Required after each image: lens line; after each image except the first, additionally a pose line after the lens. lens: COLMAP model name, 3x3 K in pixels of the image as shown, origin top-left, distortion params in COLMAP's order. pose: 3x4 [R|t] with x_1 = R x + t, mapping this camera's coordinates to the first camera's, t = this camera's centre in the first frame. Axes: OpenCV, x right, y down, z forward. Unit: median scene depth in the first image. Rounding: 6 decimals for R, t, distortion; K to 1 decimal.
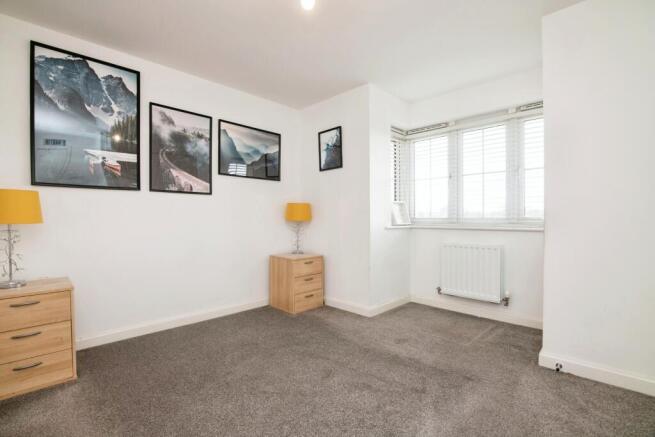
lens RADIAL K [[304.3, 0, 328.0], [0, 304.3, 218.4], [0, 0, 1]] dist [-0.023673, -0.000240]
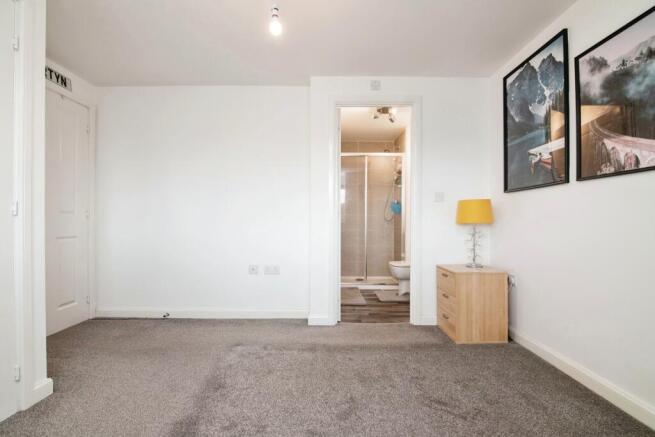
lens RADIAL K [[304.3, 0, 328.1], [0, 304.3, 219.2], [0, 0, 1]] dist [-0.023673, -0.000240]
pose [[-0.716776, -0.005316, -0.697284, 0.342961], [-0.002475, 0.999984, -0.005080, 0.004683], [0.697300, -0.001915, -0.716777, 1.155773]]
